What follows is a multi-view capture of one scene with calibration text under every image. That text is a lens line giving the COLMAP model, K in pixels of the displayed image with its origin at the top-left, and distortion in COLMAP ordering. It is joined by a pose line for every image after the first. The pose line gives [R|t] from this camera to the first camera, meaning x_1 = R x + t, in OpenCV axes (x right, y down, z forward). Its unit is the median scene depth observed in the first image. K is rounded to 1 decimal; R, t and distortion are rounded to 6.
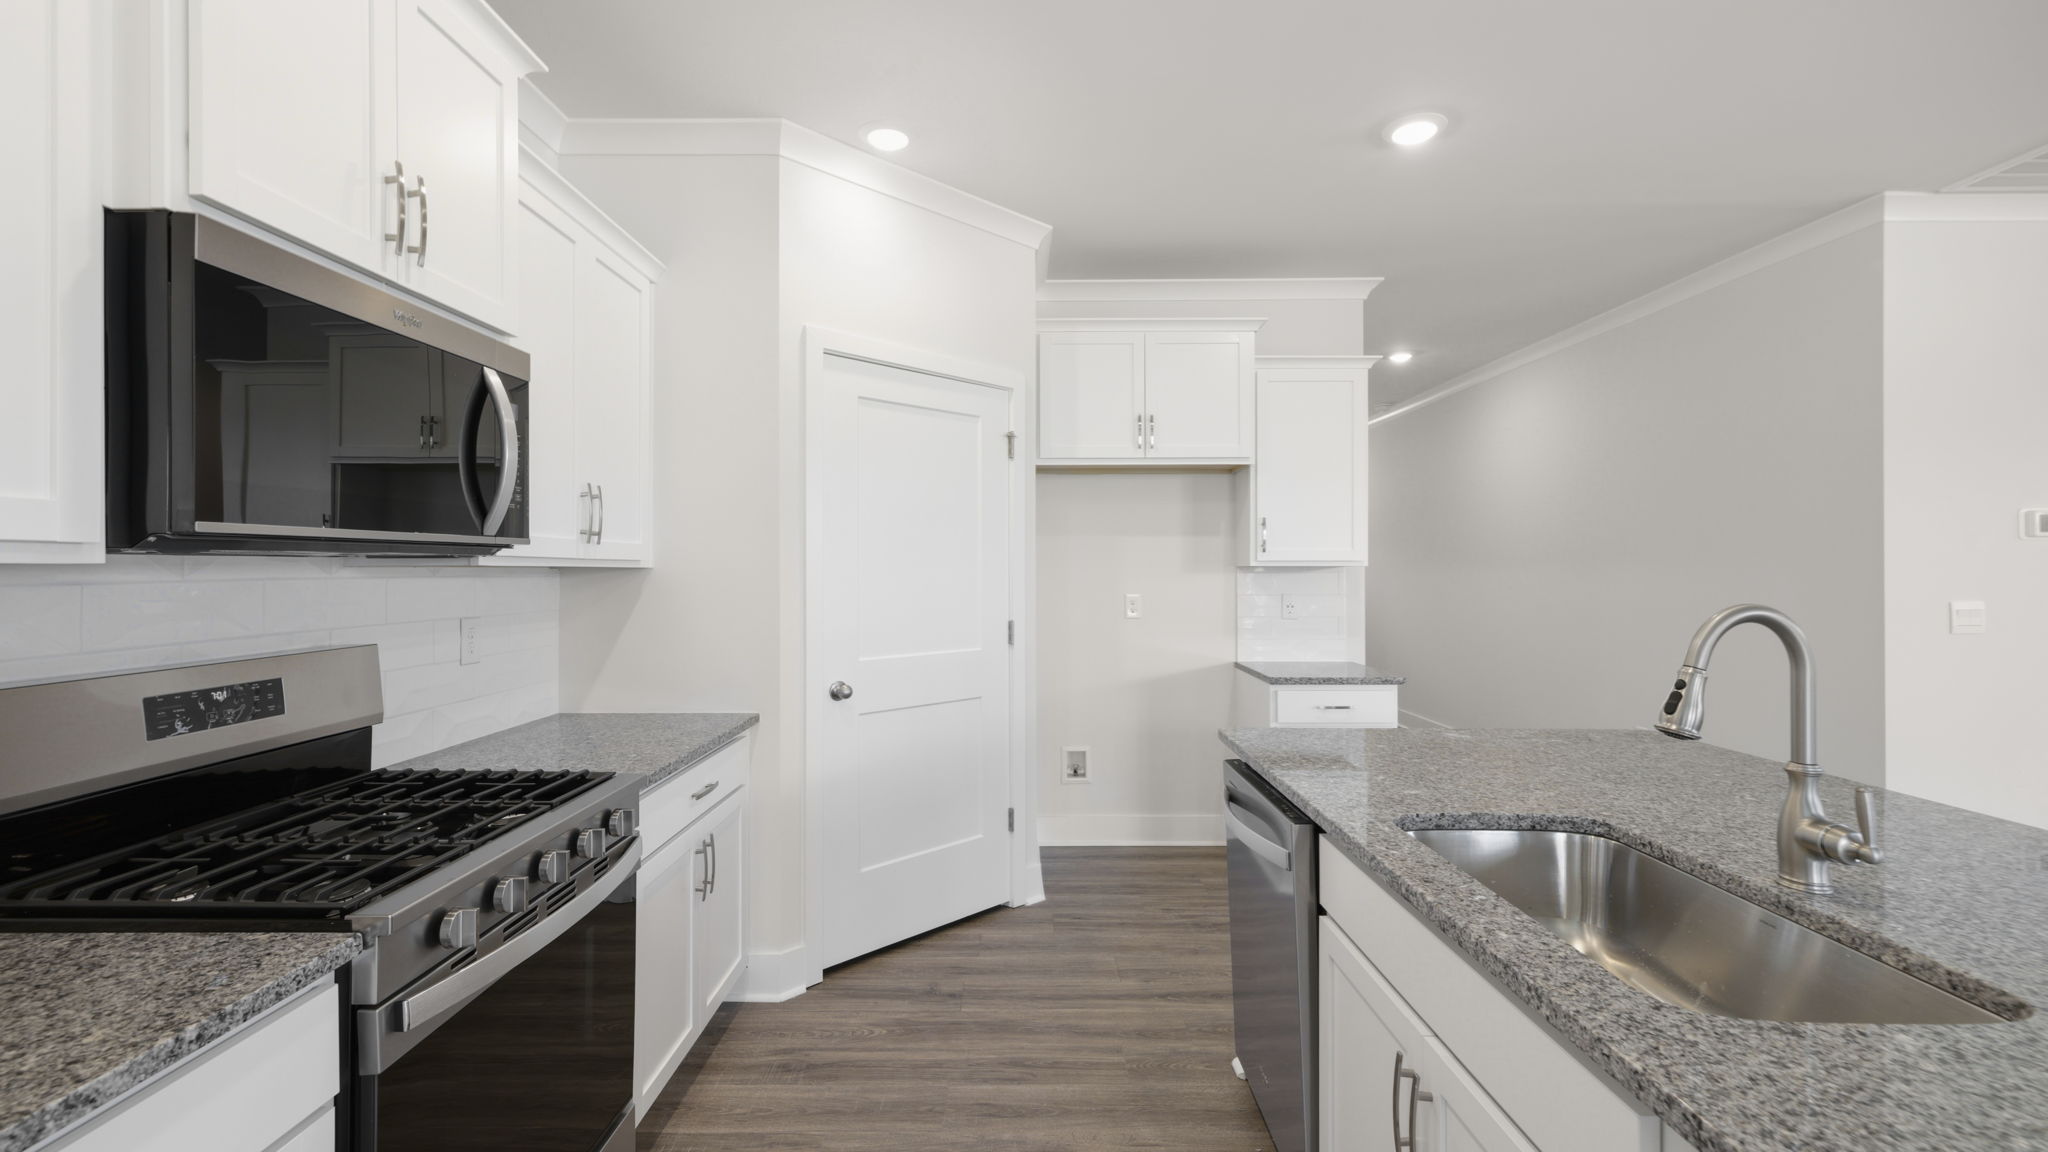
lens RADIAL K [[873.8, 0, 1012.6], [0, 873.8, 571.8], [0, 0, 1]] dist [0.003014, 0.000789]
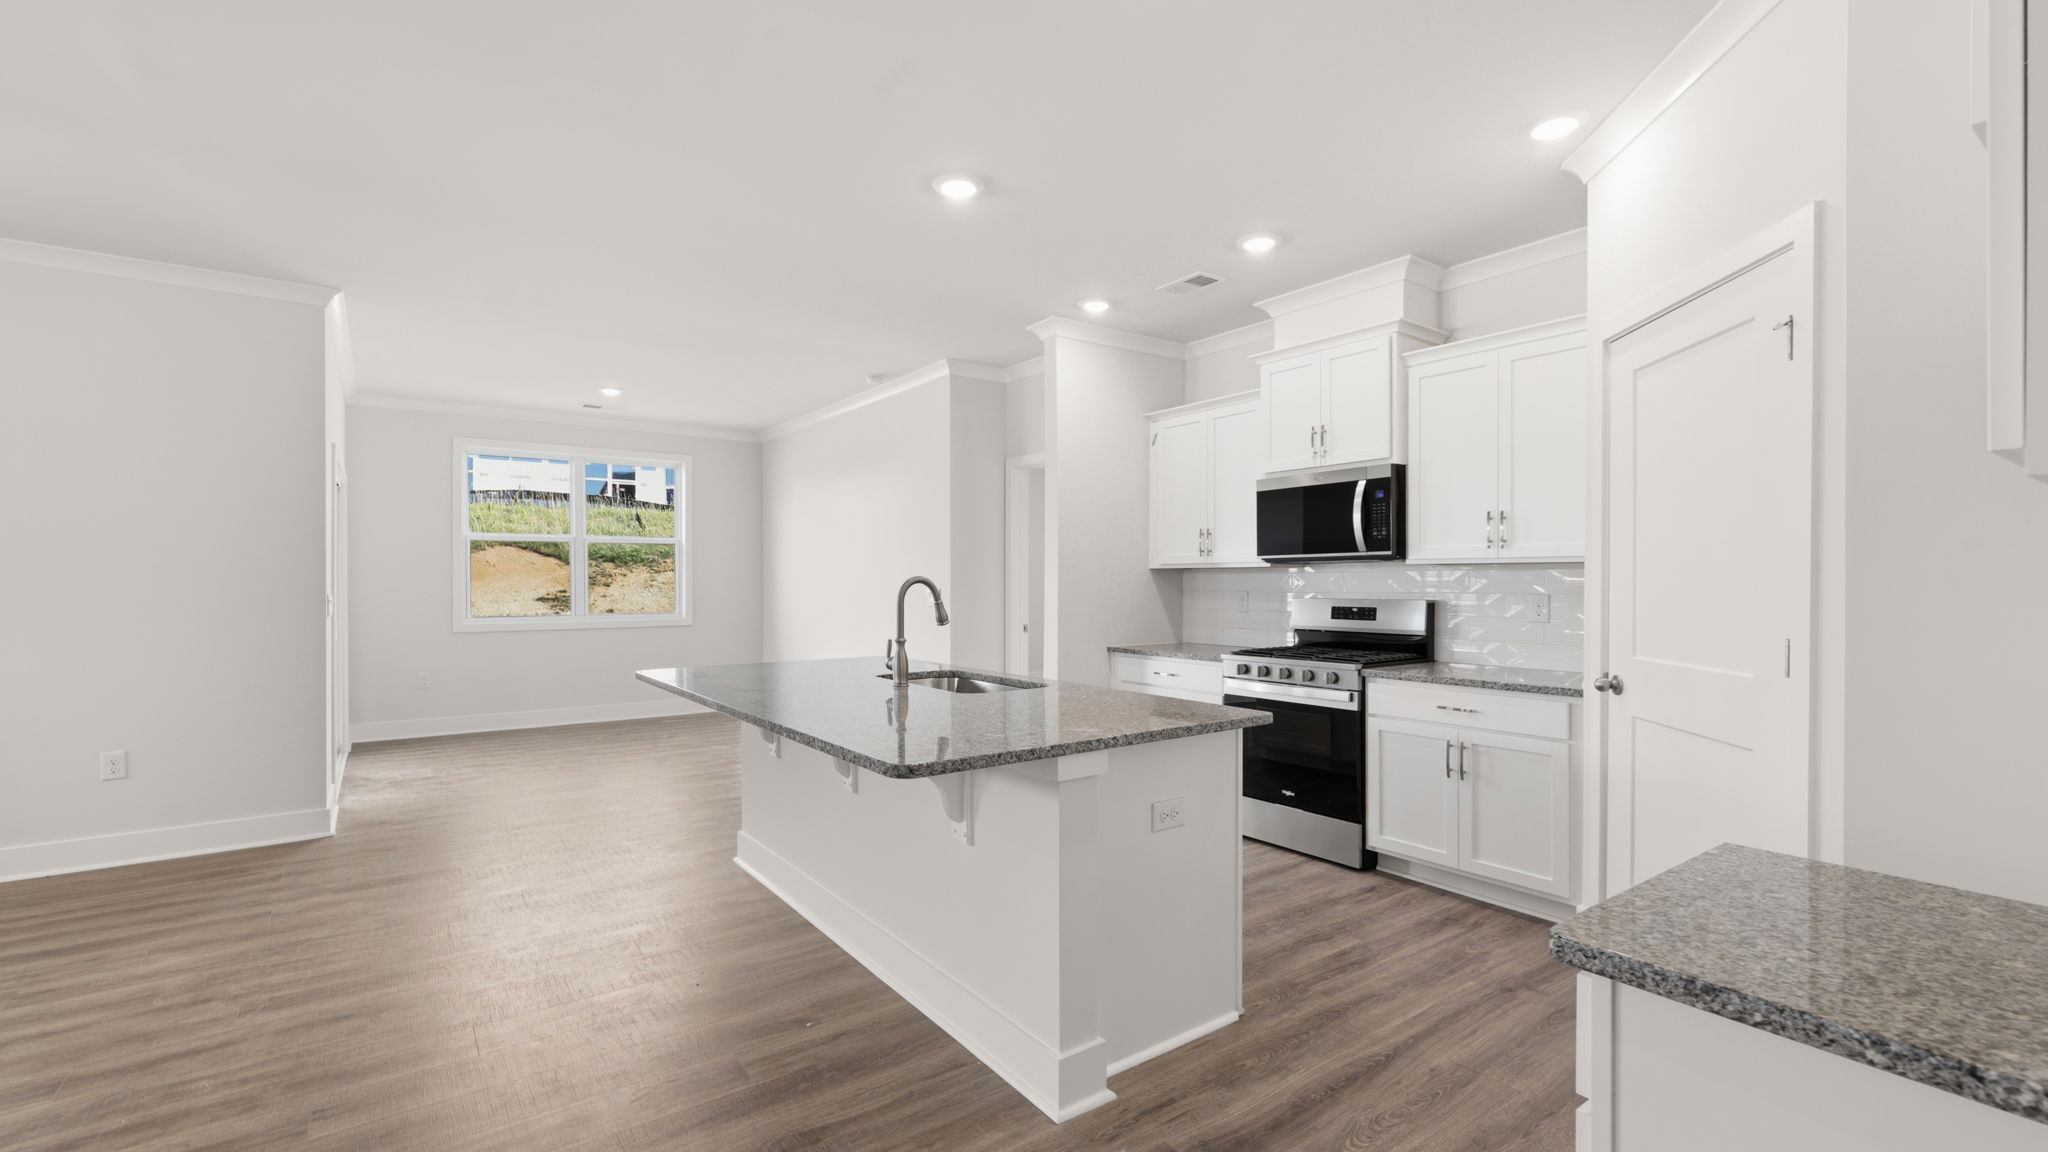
lens RADIAL K [[873.8, 0, 1017.3], [0, 873.8, 582.7], [0, 0, 1]] dist [0.003014, 0.000789]
pose [[-0.800939, 0.003515, -0.598735, 1.655494], [0.002738, 0.999994, 0.002208, 0.036299], [0.598739, 0.000129, -0.800944, 2.500522]]
